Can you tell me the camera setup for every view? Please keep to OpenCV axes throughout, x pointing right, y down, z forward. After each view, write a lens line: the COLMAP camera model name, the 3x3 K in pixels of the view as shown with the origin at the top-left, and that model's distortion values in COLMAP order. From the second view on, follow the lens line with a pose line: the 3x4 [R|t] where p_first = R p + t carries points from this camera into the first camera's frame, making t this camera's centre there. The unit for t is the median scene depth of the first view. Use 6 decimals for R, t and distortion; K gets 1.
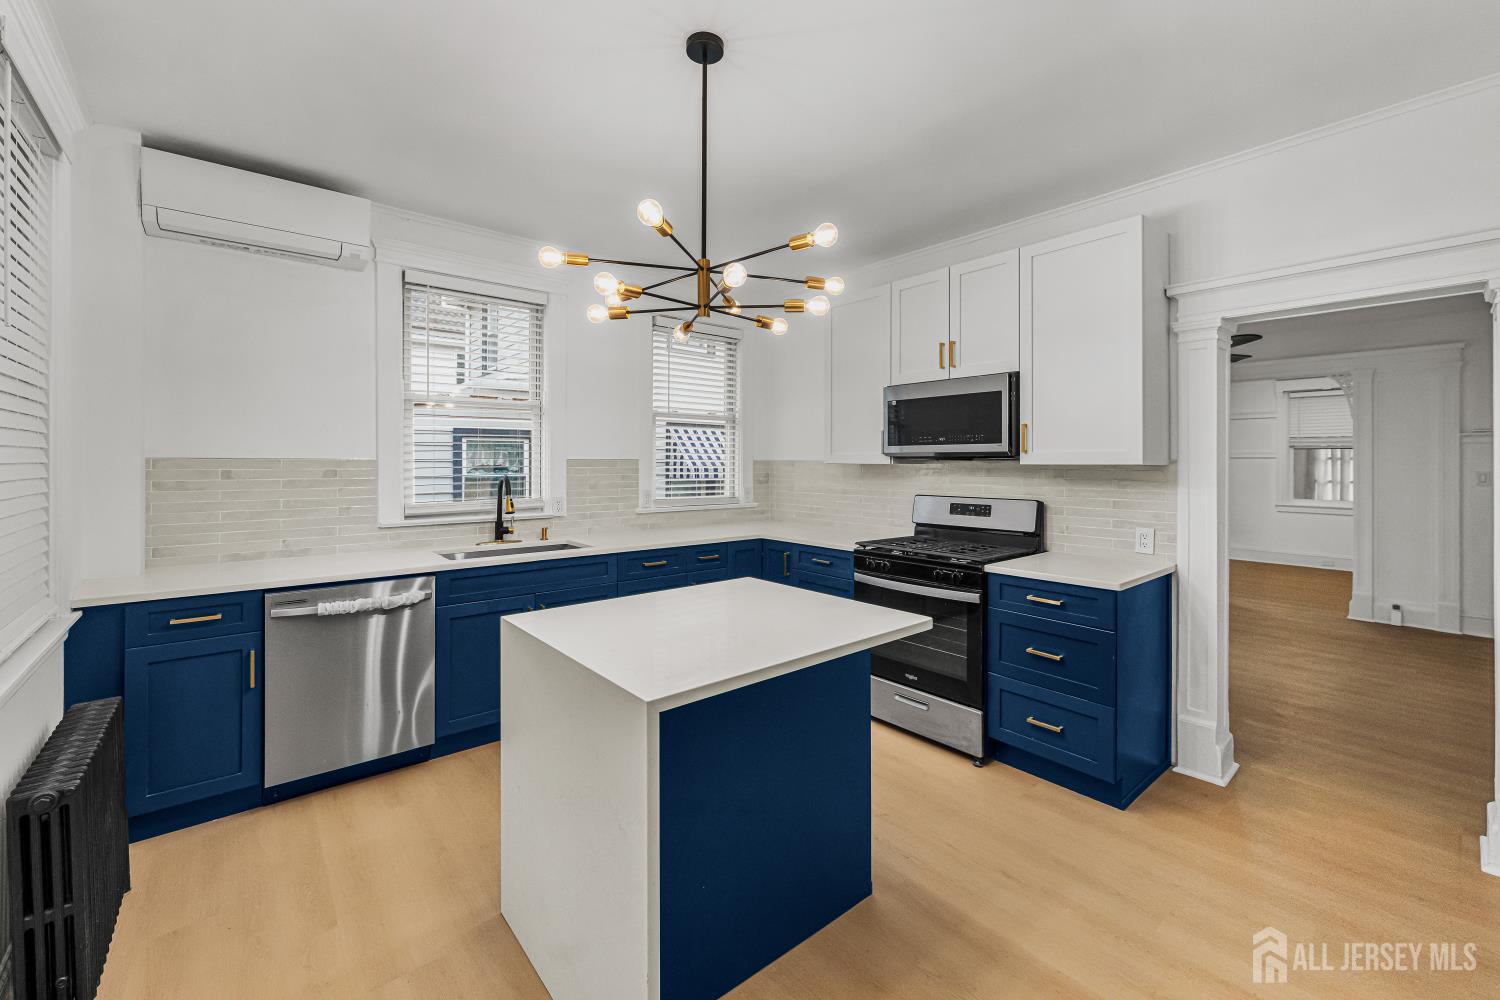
lens RADIAL K [[616.3, 0, 746.9], [0, 616.3, 462.1], [0, 0, 1]] dist [-0.005800, -0.000447]
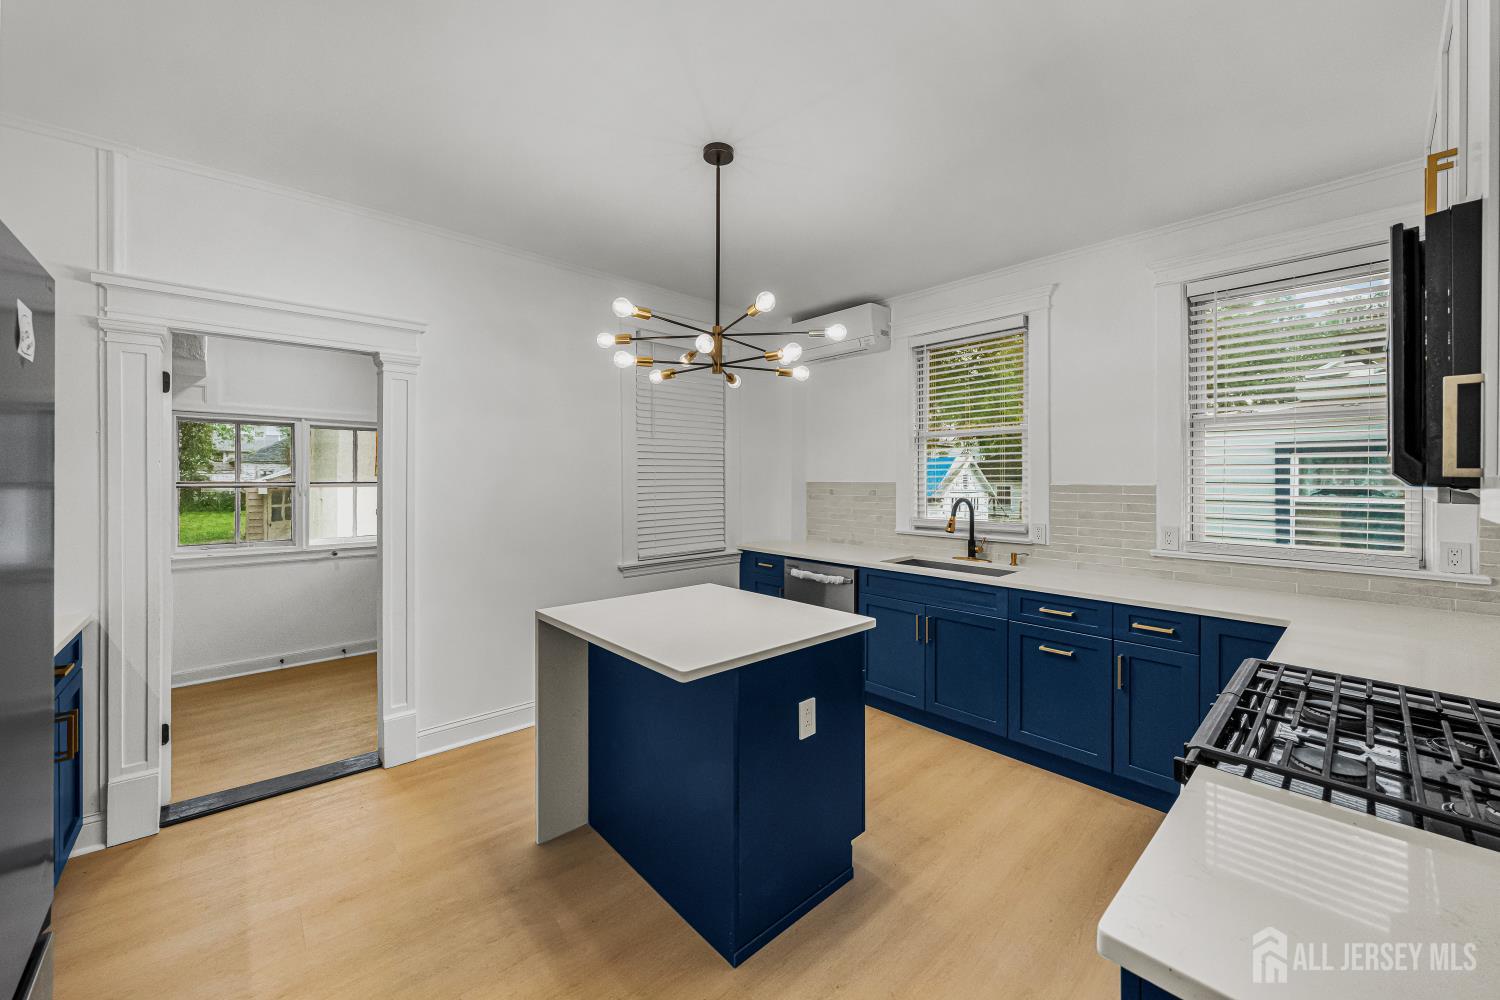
lens RADIAL K [[593.3, 0, 762.8], [0, 593.3, 476.8], [0, 0, 1]] dist [-0.000464, -0.000897]
pose [[0.048210, 0.000010, -0.998837, 0.636639], [-0.003118, 0.999995, -0.000141, -0.014914], [0.998832, 0.003121, 0.048210, 0.582961]]
